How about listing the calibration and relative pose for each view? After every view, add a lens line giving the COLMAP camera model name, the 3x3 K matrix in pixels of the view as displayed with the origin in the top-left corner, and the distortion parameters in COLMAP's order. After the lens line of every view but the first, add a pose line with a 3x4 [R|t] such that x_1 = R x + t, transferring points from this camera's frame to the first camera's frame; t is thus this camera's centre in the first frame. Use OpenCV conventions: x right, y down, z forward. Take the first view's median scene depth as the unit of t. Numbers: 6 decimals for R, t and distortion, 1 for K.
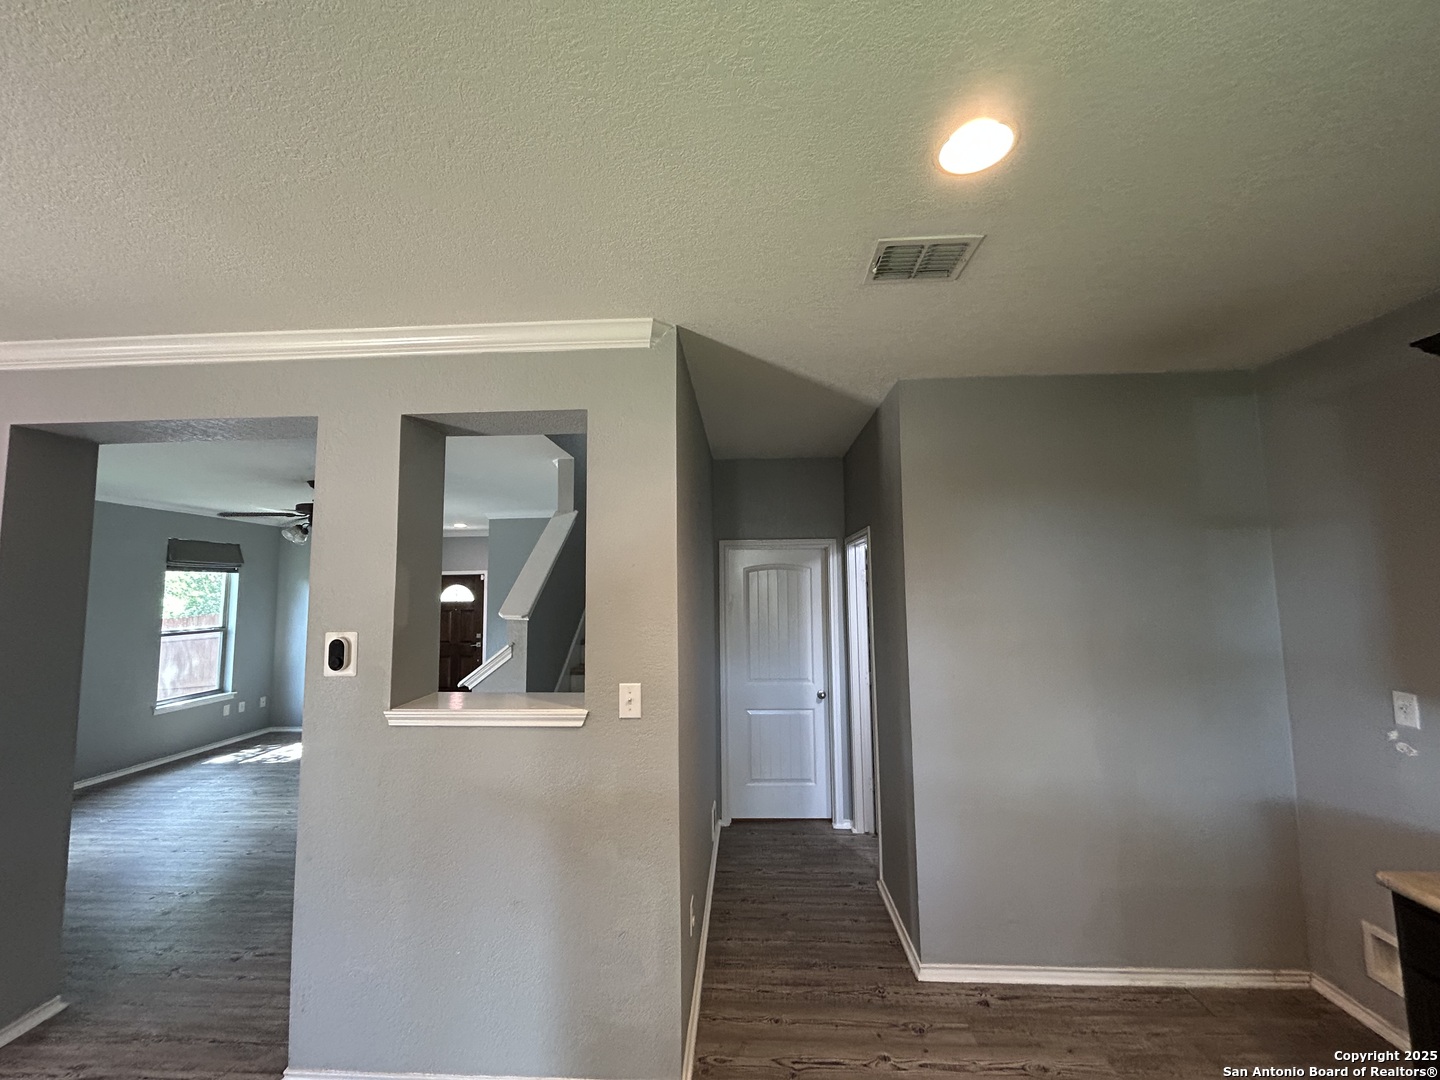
lens RADIAL K [[581.9, 0, 718.2], [0, 581.9, 540.4], [0, 0, 1]] dist [-0.002482, 0.000935]
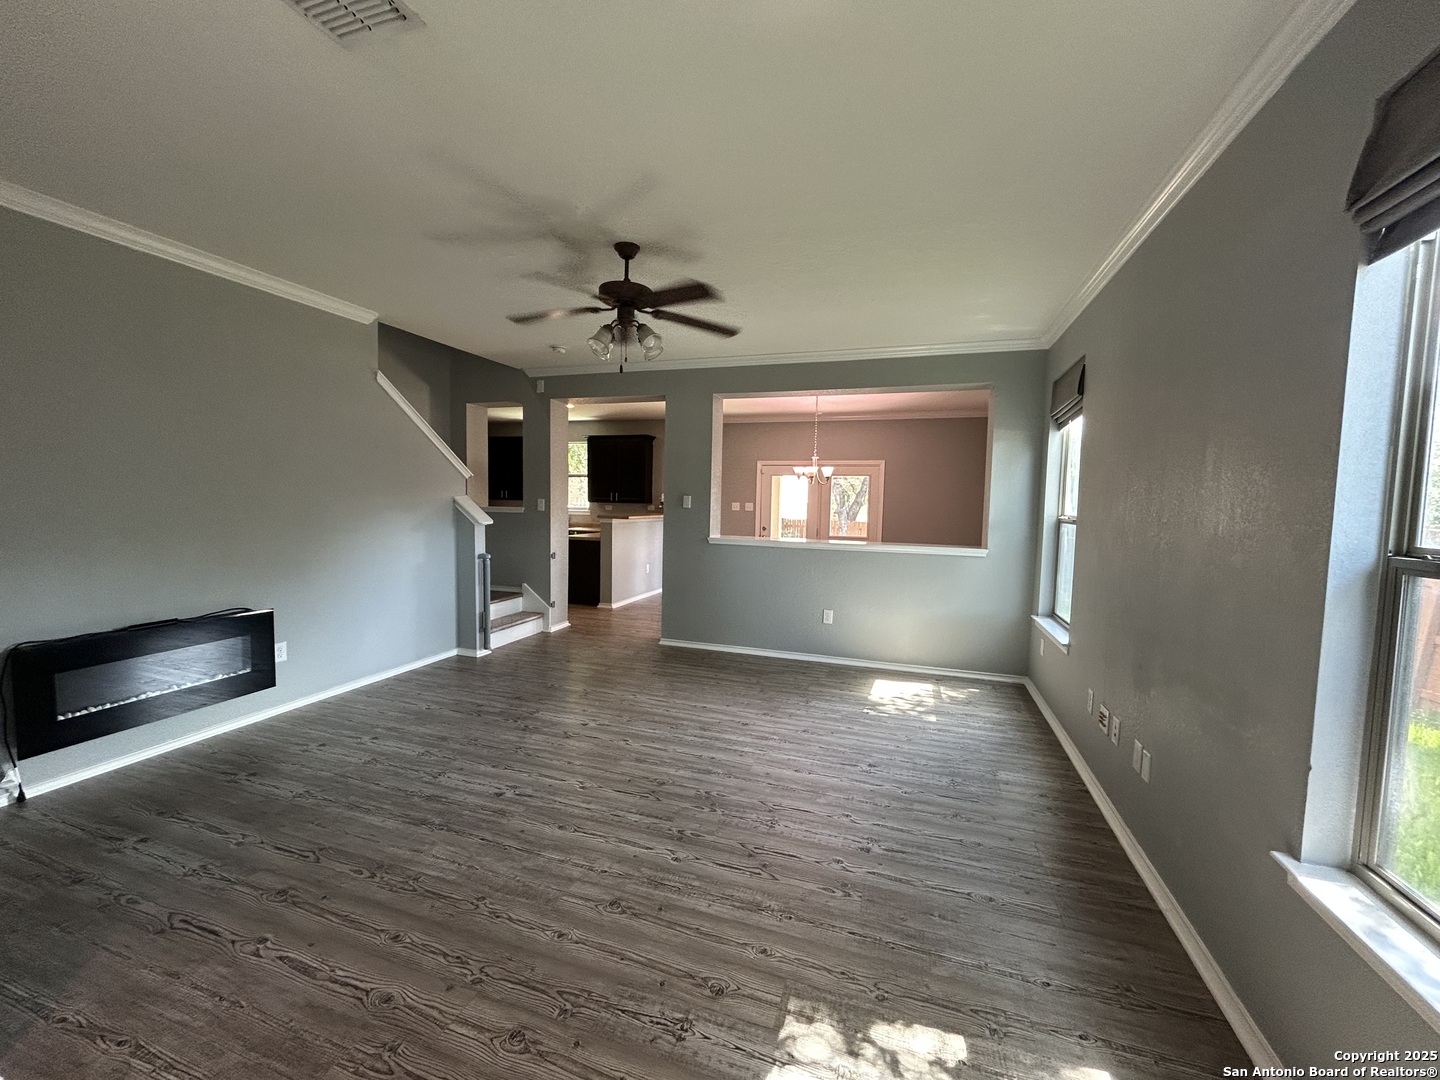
lens RADIAL K [[581.9, 0, 718.2], [0, 581.9, 540.4], [0, 0, 1]] dist [-0.002482, 0.000935]
pose [[-0.963034, -0.025947, 0.268126, -0.736291], [-0.031095, 0.999404, -0.014968, 0.155064], [-0.267578, -0.022752, -0.963268, 1.192068]]
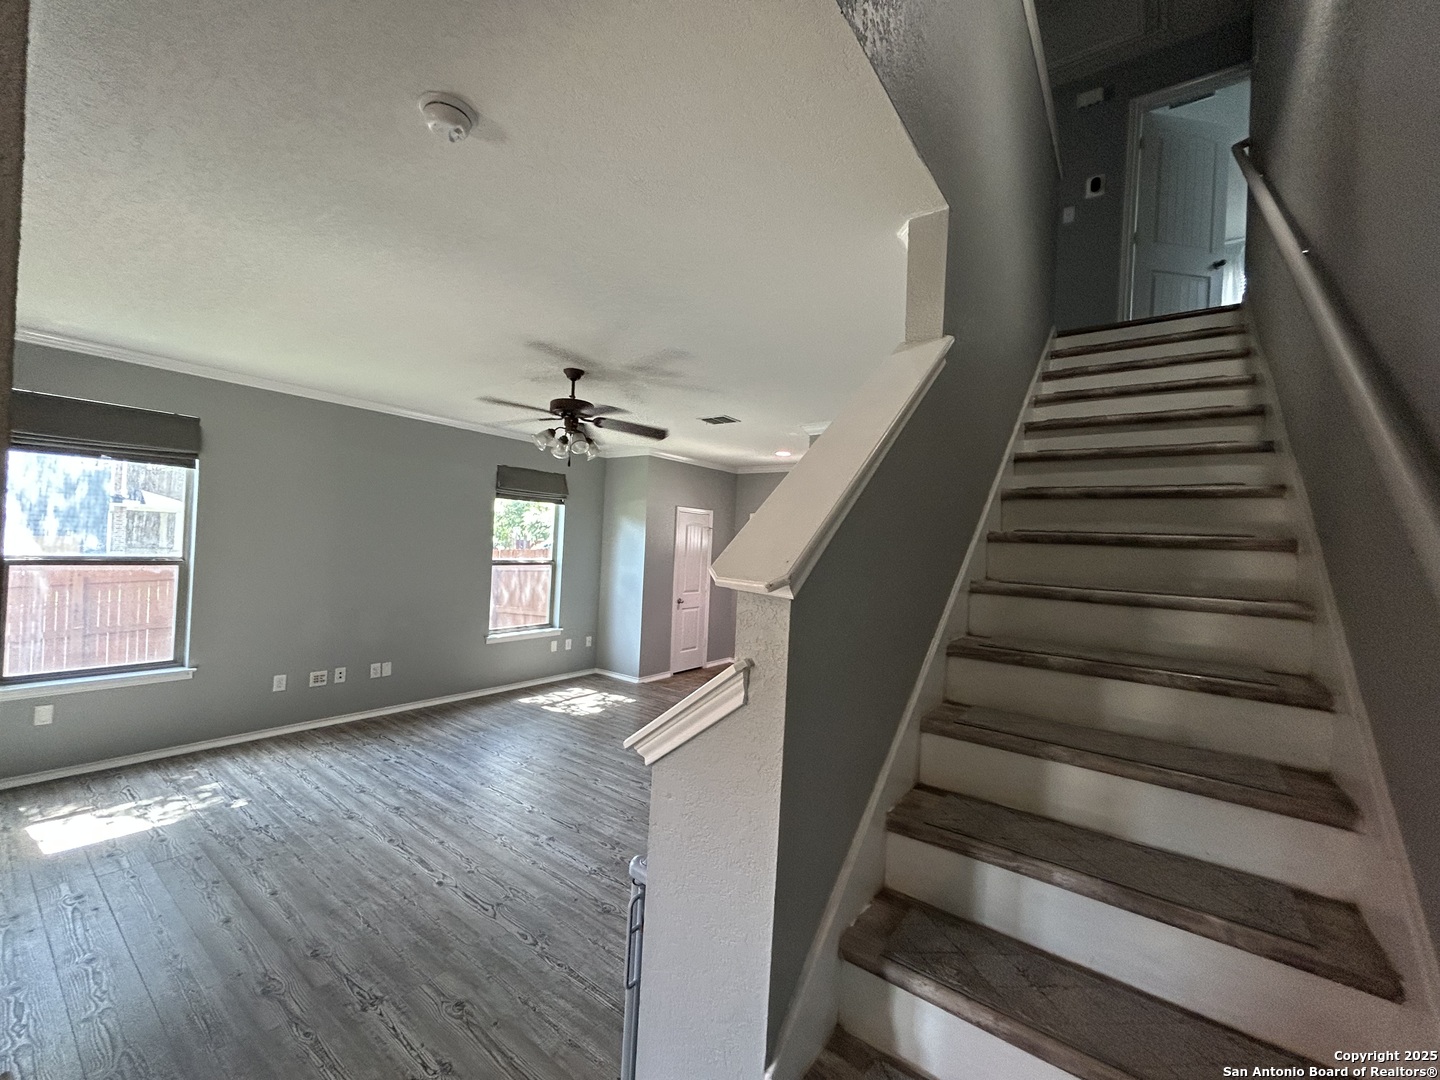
lens RADIAL K [[585.2, 0, 718.0], [0, 585.2, 541.6], [0, 0, 1]] dist [-0.001224, 0.001359]
pose [[0.832890, 0.051976, -0.550992, -0.096061], [-0.011102, 0.996949, 0.077262, 0.042318], [0.553326, -0.058233, 0.830926, 0.369442]]
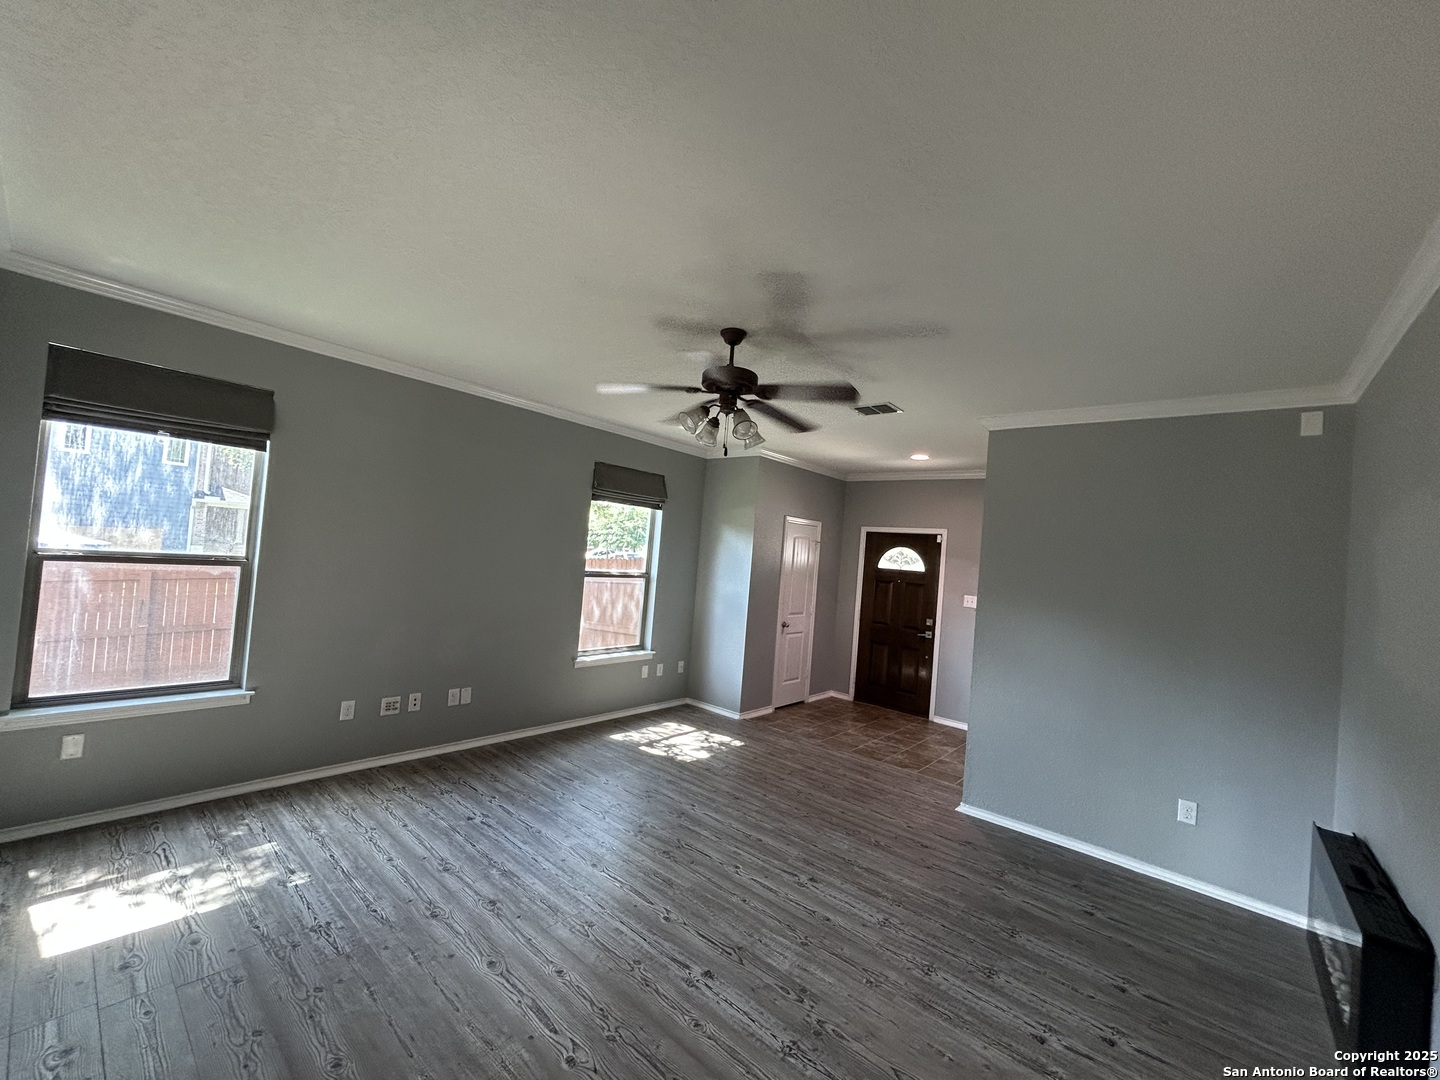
lens RADIAL K [[584.1, 0, 718.5], [0, 584.1, 540.8], [0, 0, 1]] dist [-0.002057, 0.000106]
pose [[0.788439, 0.065180, -0.611649, -0.268662], [-0.039262, 0.997675, 0.055707, 0.053909], [0.613858, -0.019907, 0.789165, 0.420666]]
